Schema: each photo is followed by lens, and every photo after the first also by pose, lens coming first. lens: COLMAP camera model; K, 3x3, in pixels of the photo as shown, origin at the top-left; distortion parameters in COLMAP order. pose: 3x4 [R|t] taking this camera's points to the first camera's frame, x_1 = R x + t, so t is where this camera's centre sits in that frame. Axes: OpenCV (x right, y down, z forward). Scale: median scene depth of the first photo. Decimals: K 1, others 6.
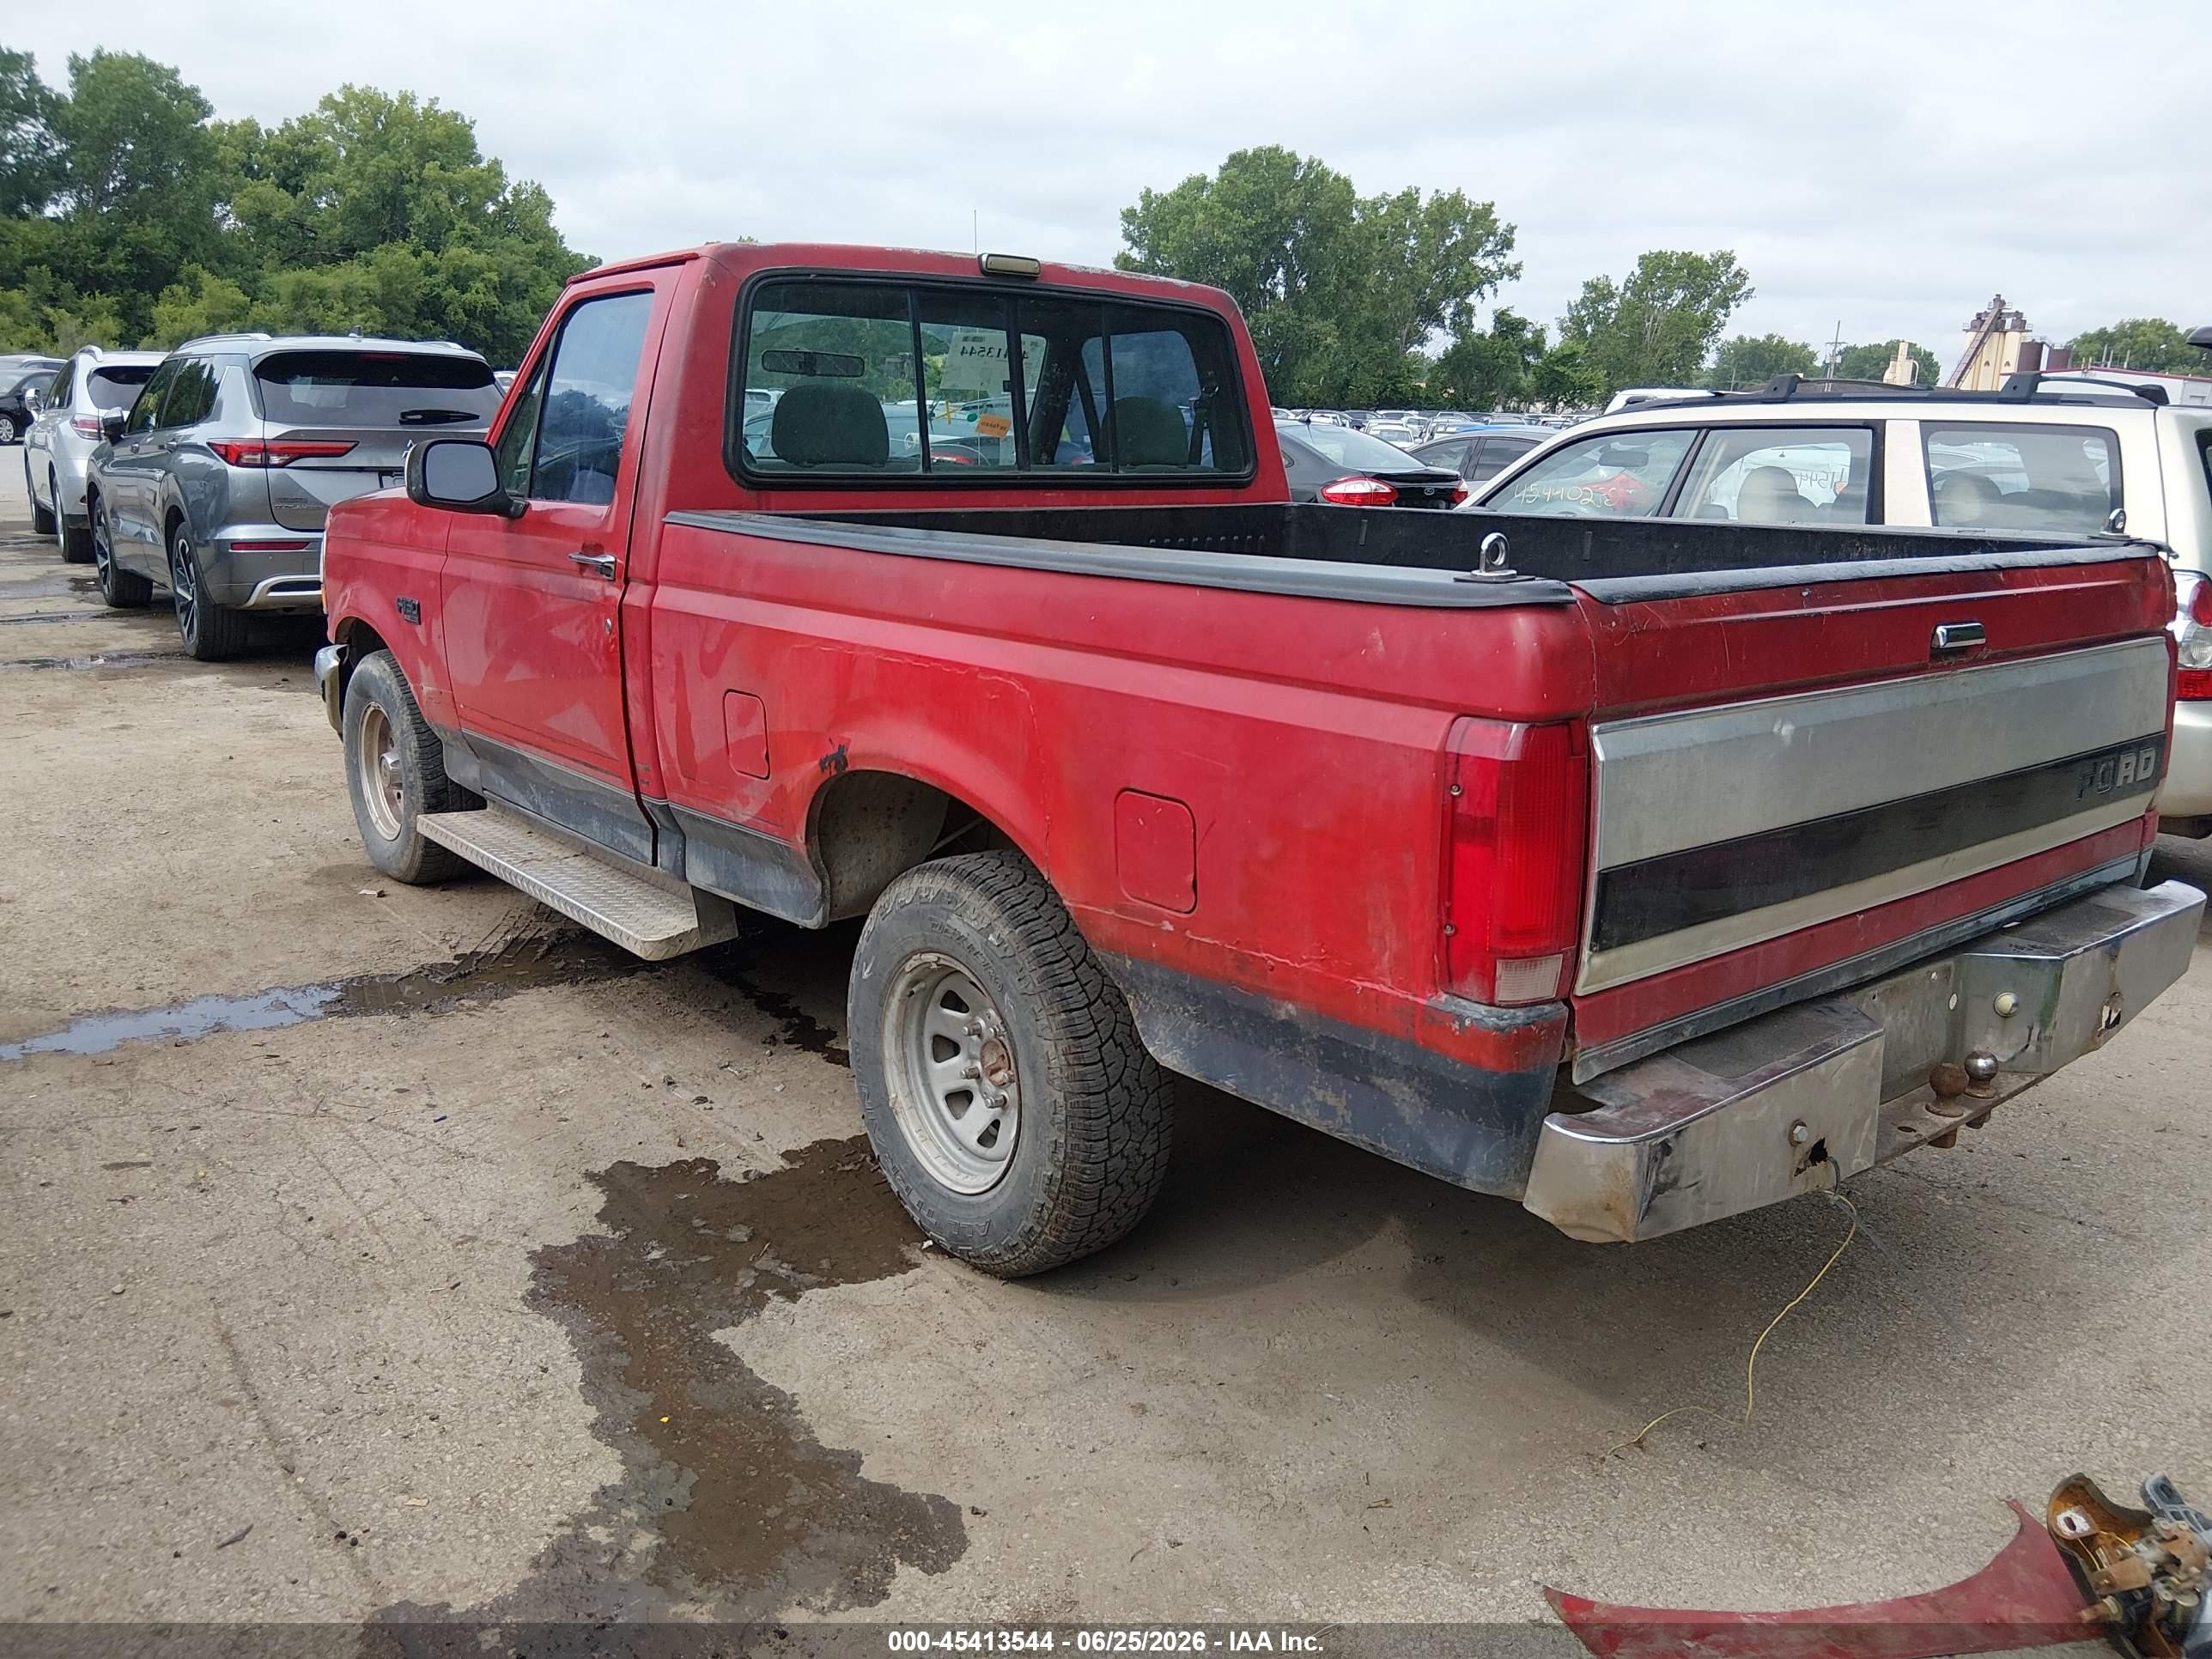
lens RADIAL K [[1706.8, 0, 1112.4], [0, 1706.8, 835.0], [0, 0, 1]] dist [0.008462, -0.042878]
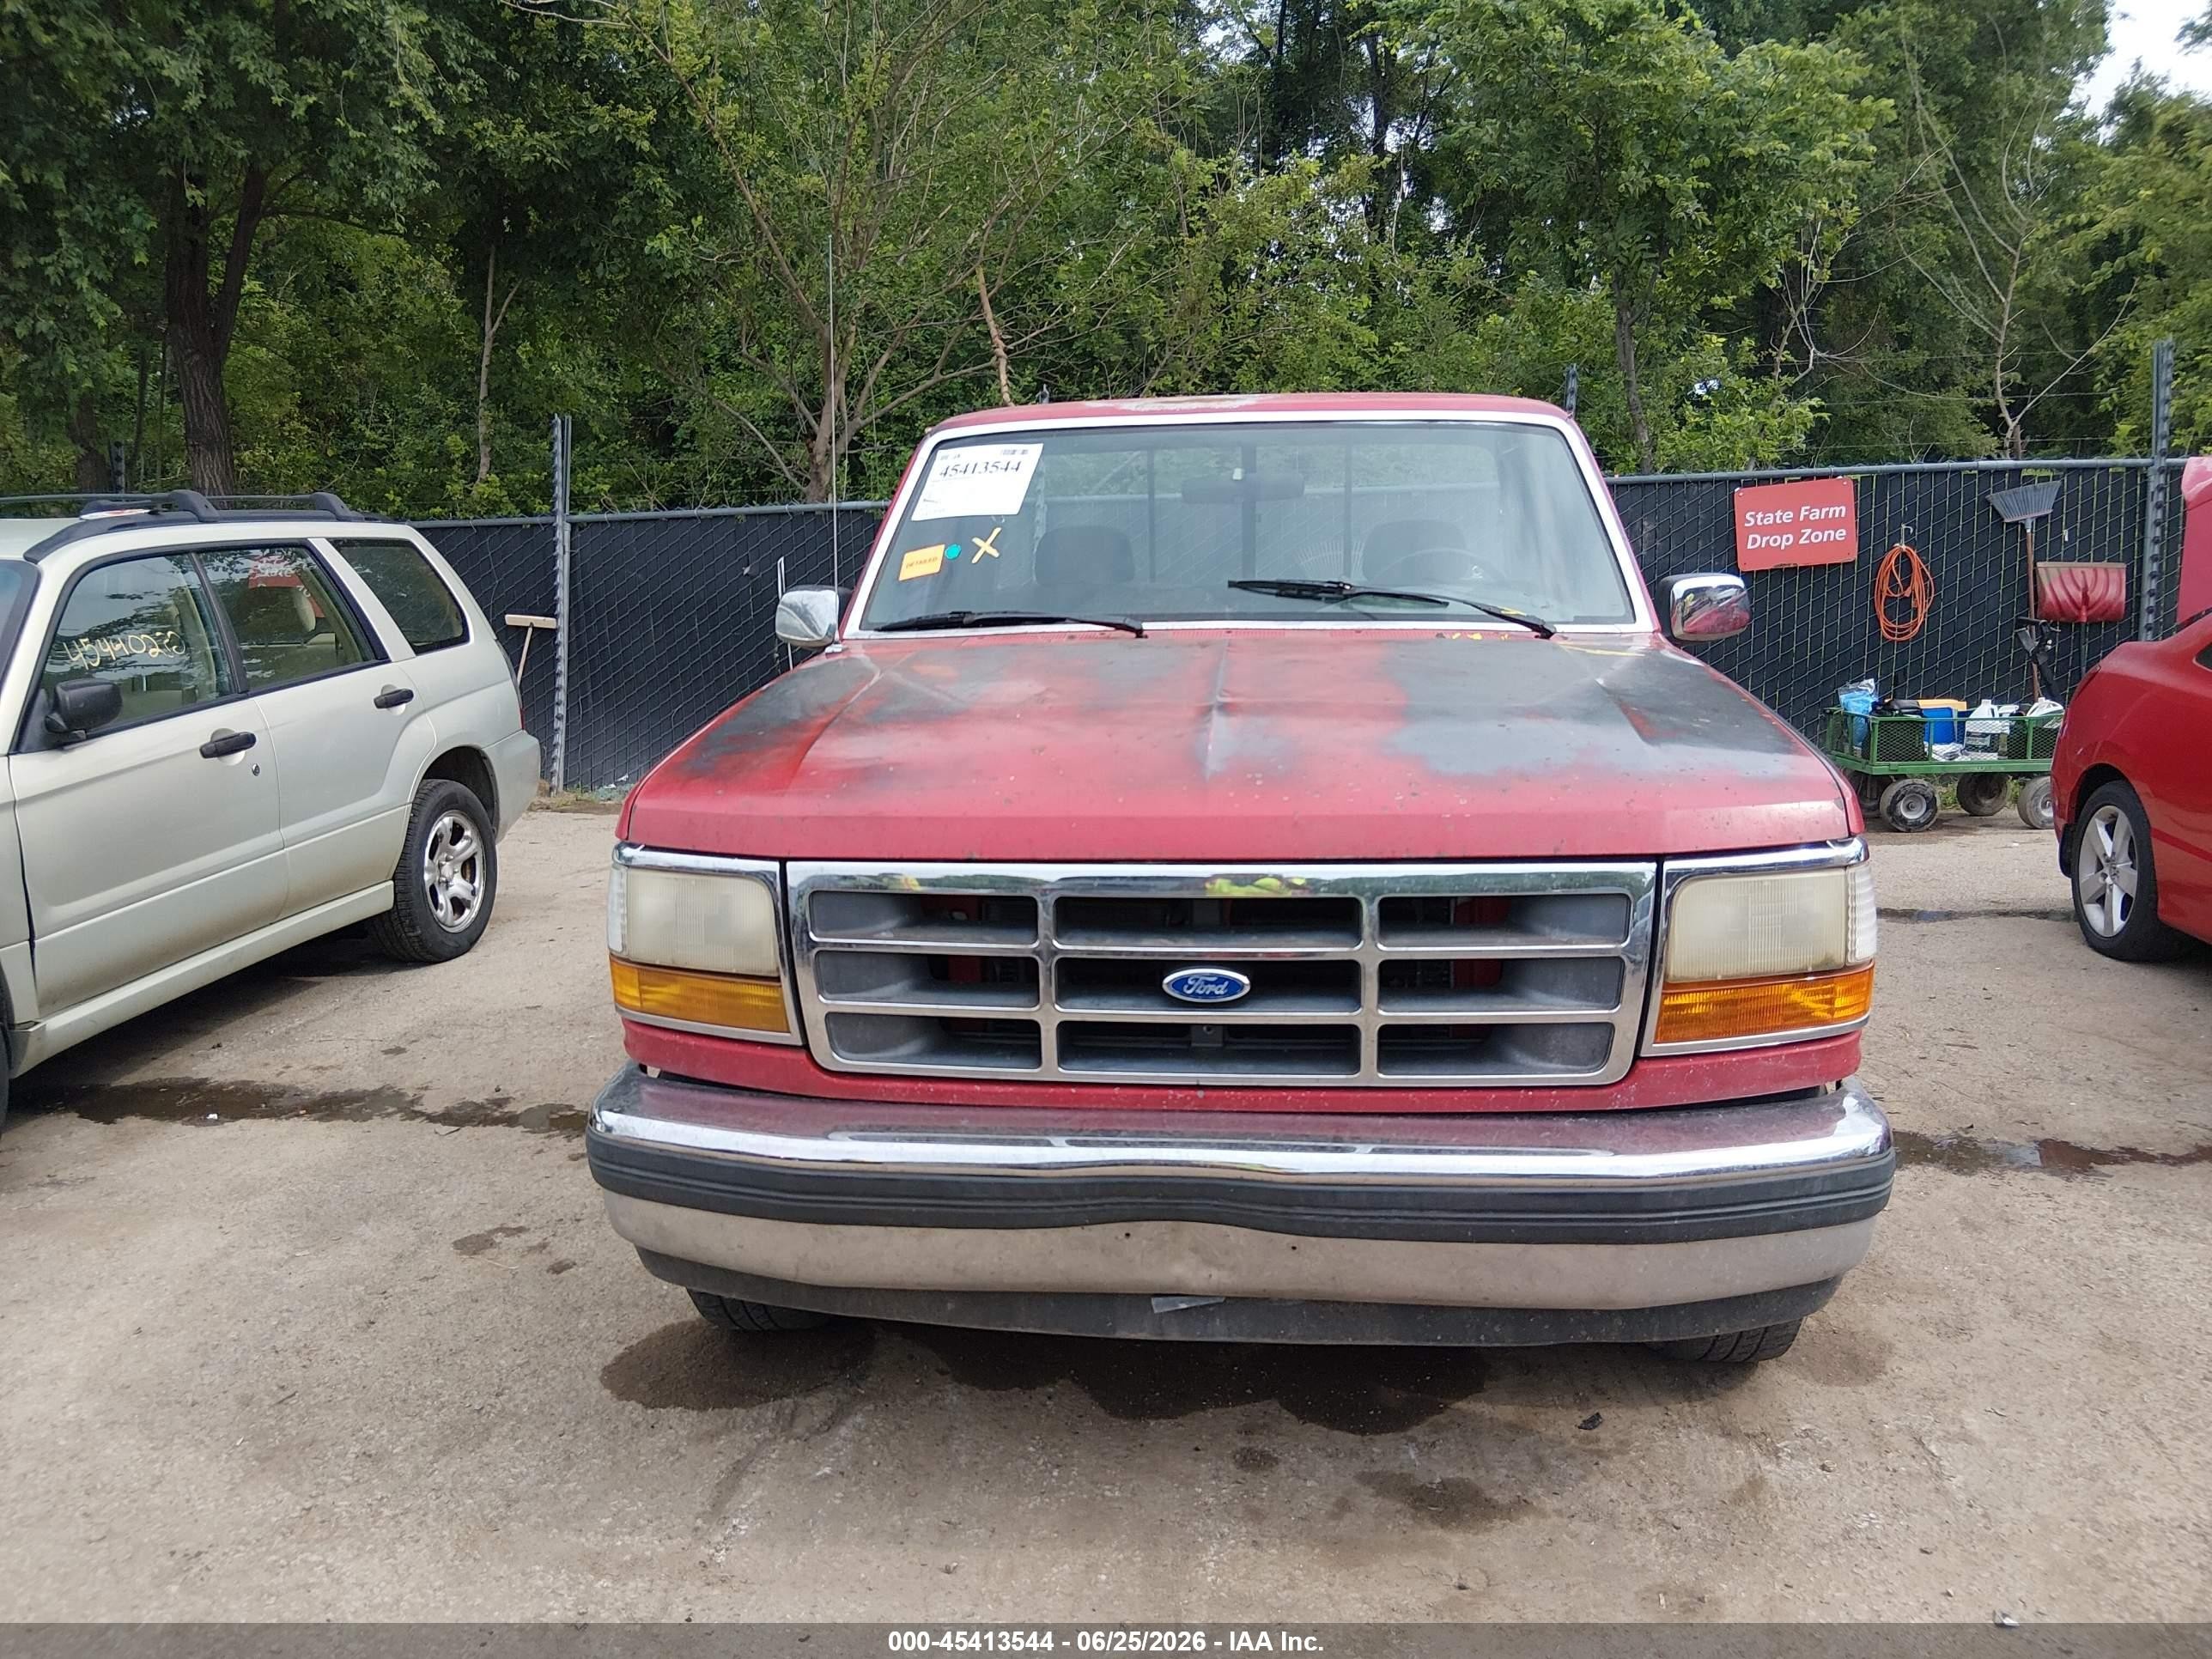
lens RADIAL K [[1681.9, 0, 1112.3], [0, 1681.9, 831.6], [0, 0, 1]] dist [0.112418, -0.209451]
pose [[-0.708732, -0.126186, 0.694101, -1.117747], [0.176784, 0.920715, 0.347895, -0.650124], [-0.682969, 0.369270, -0.630233, 2.486861]]
